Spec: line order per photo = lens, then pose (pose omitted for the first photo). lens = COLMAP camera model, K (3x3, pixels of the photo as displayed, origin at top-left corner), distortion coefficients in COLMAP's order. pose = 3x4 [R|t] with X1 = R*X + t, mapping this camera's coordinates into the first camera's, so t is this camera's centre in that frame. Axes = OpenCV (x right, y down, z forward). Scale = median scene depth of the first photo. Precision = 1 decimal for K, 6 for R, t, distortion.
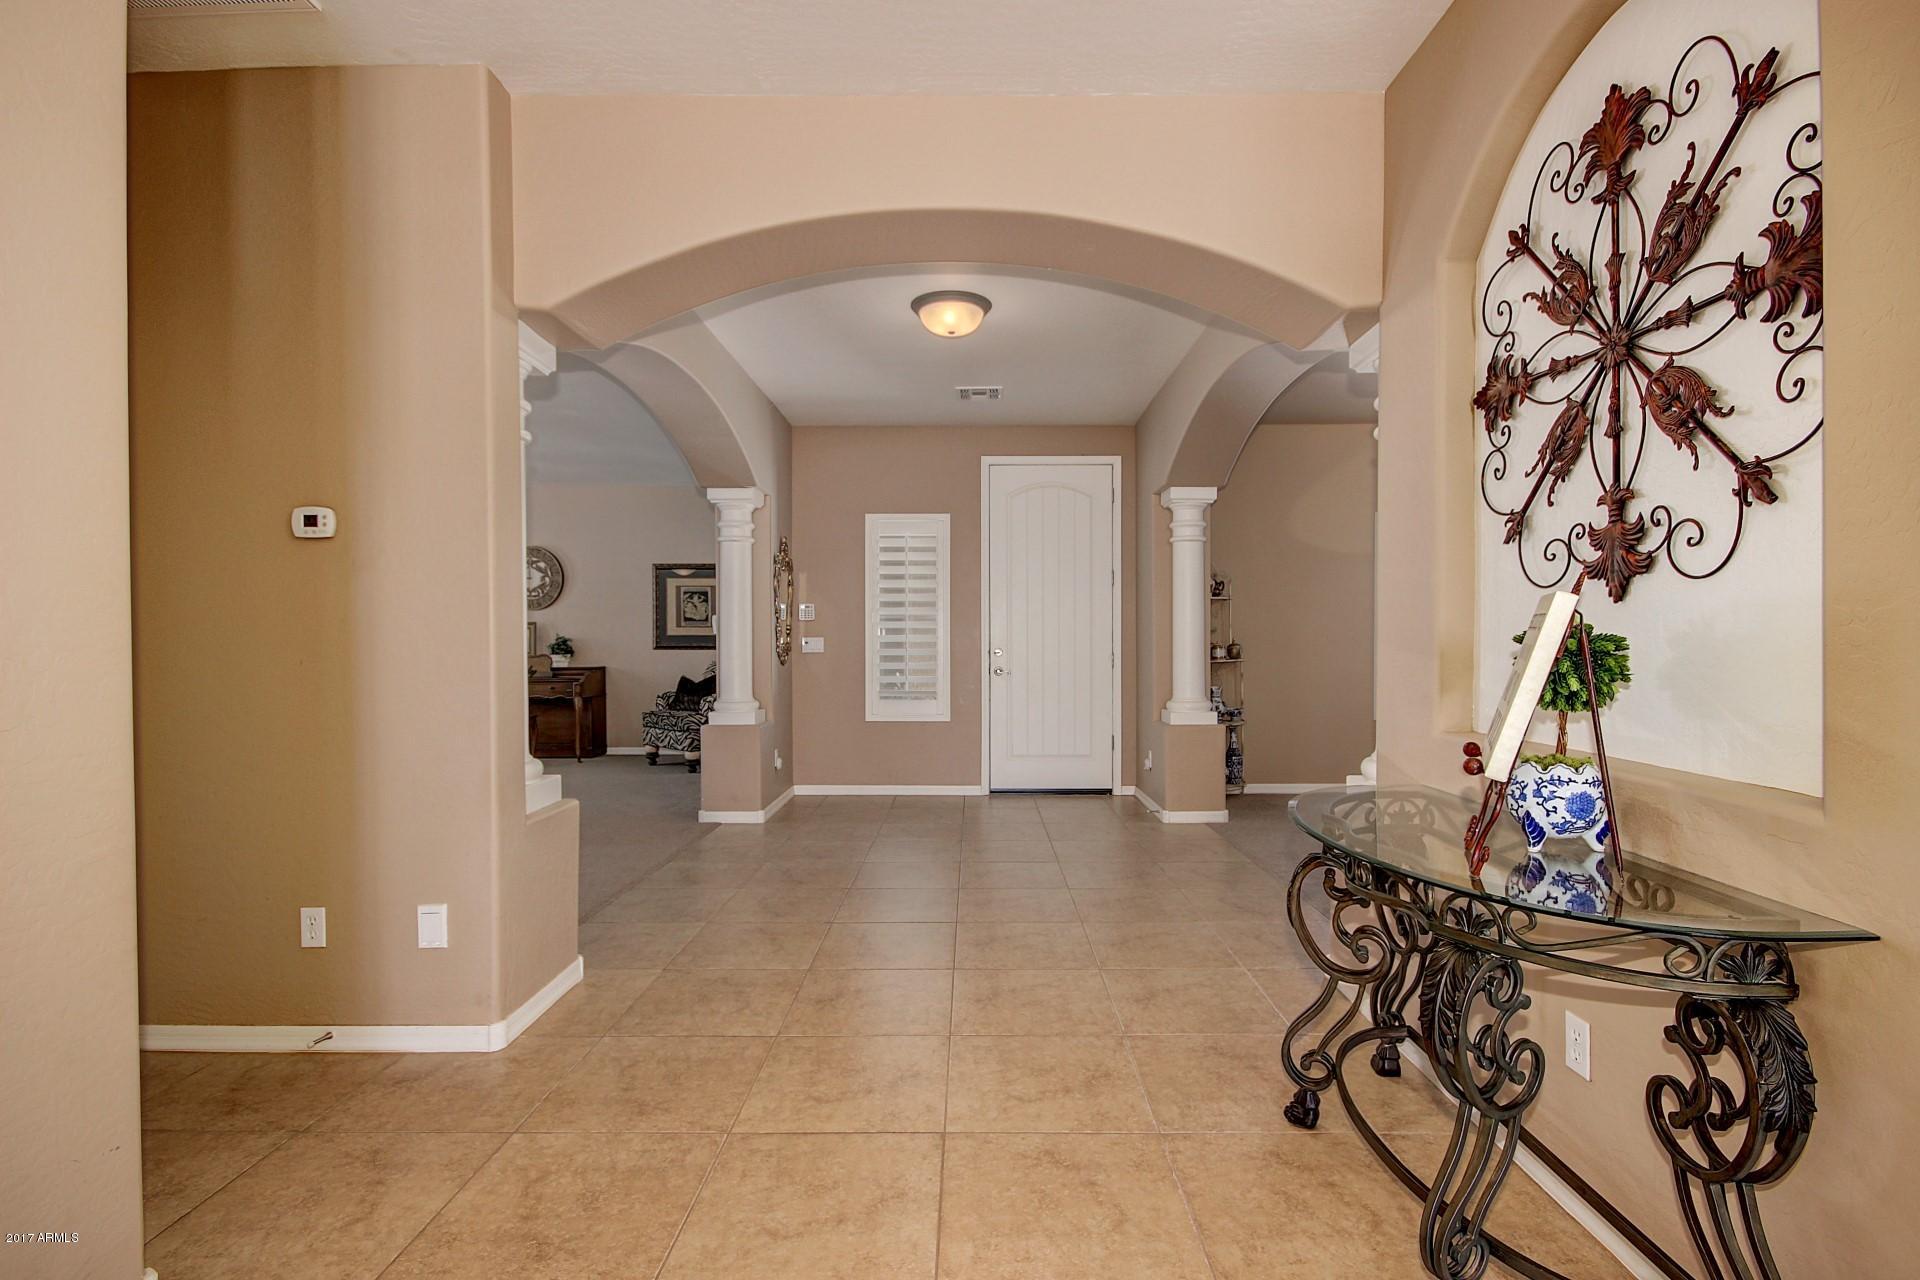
lens RADIAL K [[884.5, 0, 962.1], [0, 884.5, 651.2], [0, 0, 1]] dist [0.000869, 0.000461]
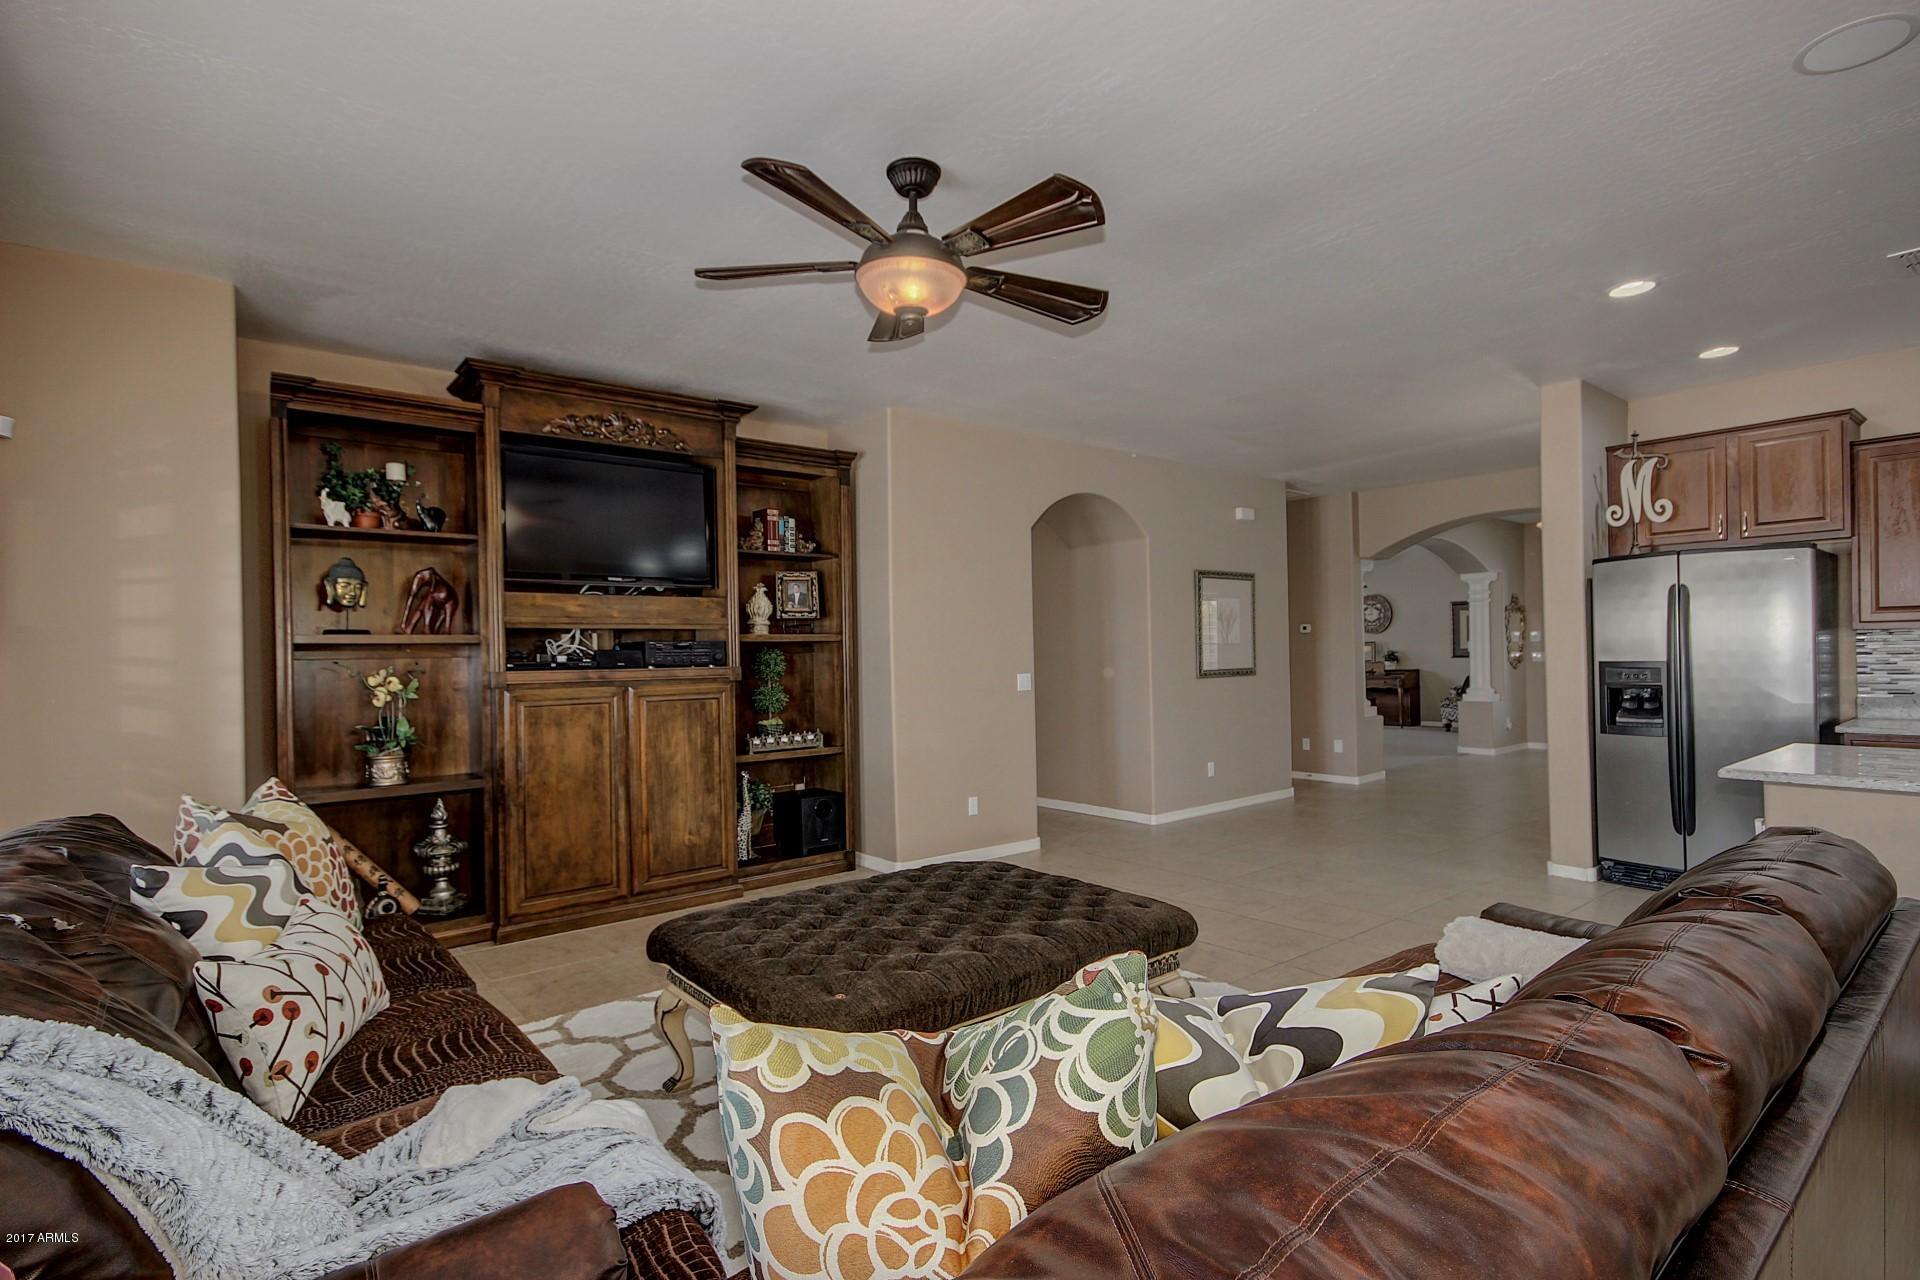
lens RADIAL K [[936.1, 0, 962.9], [0, 936.1, 650.3], [0, 0, 1]] dist [-0.000194, -0.000105]
pose [[0.641038, -0.011348, -0.767426, 0.502168], [0.010654, 0.999926, -0.005887, -0.020940], [0.767436, -0.004402, 0.641111, -0.975339]]
